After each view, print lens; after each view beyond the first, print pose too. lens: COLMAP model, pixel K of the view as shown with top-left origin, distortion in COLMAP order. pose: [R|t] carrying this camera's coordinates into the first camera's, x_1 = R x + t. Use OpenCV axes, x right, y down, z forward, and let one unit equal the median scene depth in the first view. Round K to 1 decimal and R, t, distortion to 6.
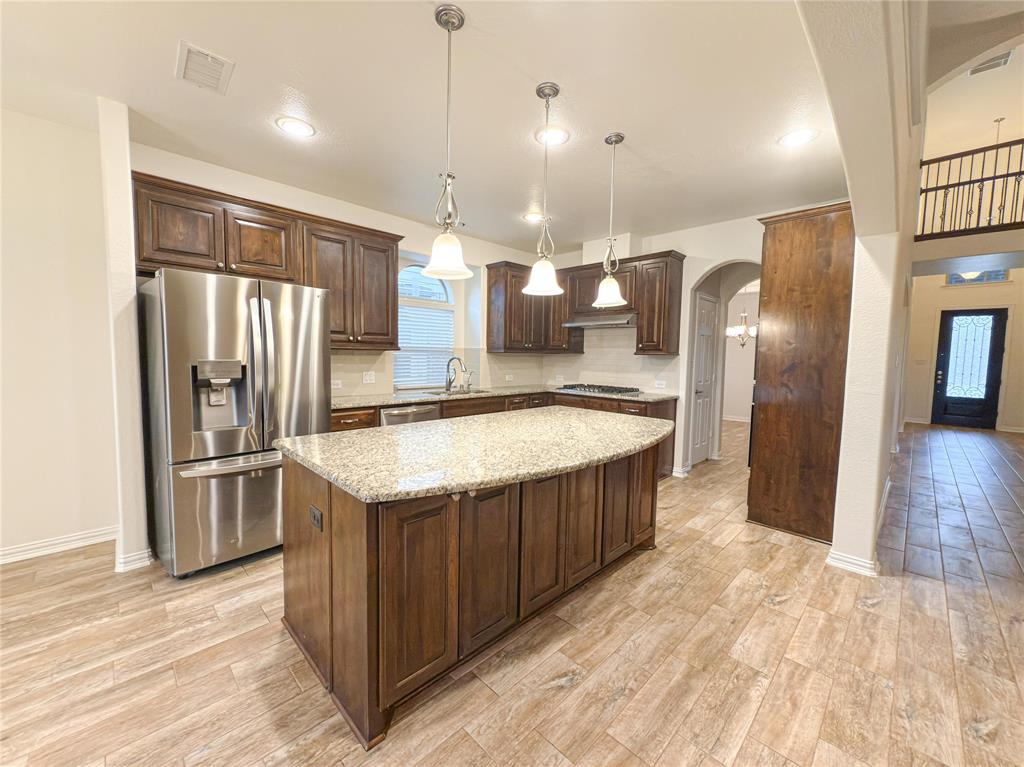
lens RADIAL K [[406.4, 0, 512.1], [0, 406.4, 382.9], [0, 0, 1]] dist [-0.001027, 0.000197]
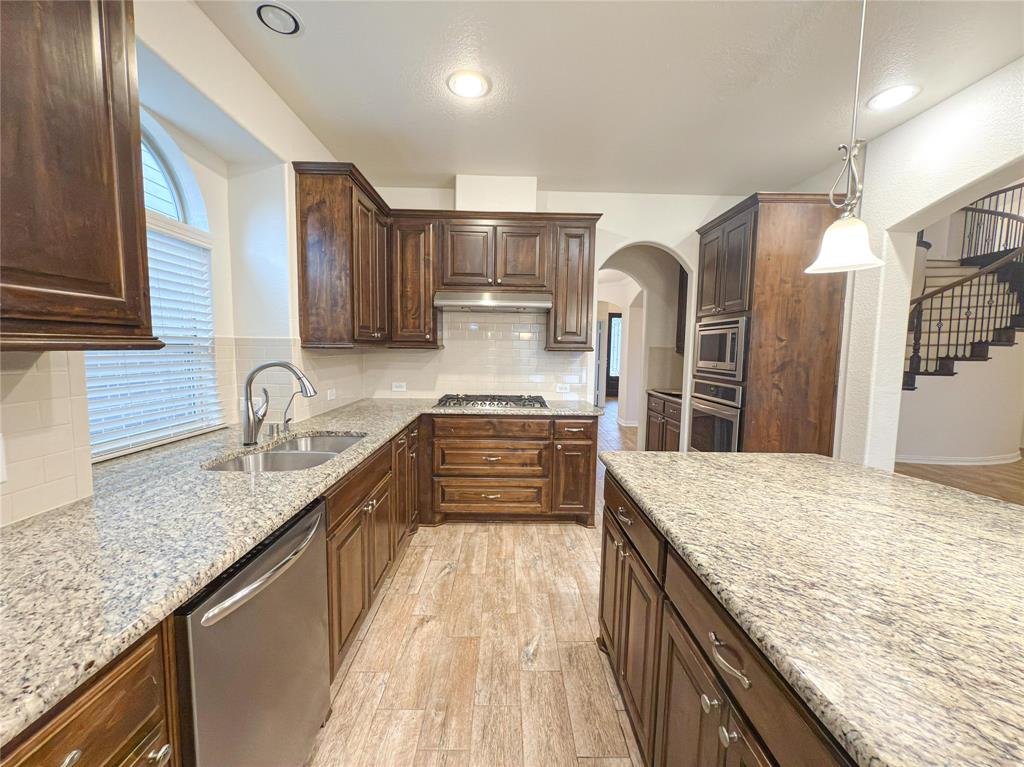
lens RADIAL K [[406.4, 0, 512.1], [0, 406.4, 382.9], [0, 0, 1]] dist [-0.001027, 0.000197]
pose [[0.693025, -0.067171, 0.717778, -0.242699], [0.047780, 0.997740, 0.047238, -0.045377], [-0.719329, 0.001558, 0.694668, 0.493002]]
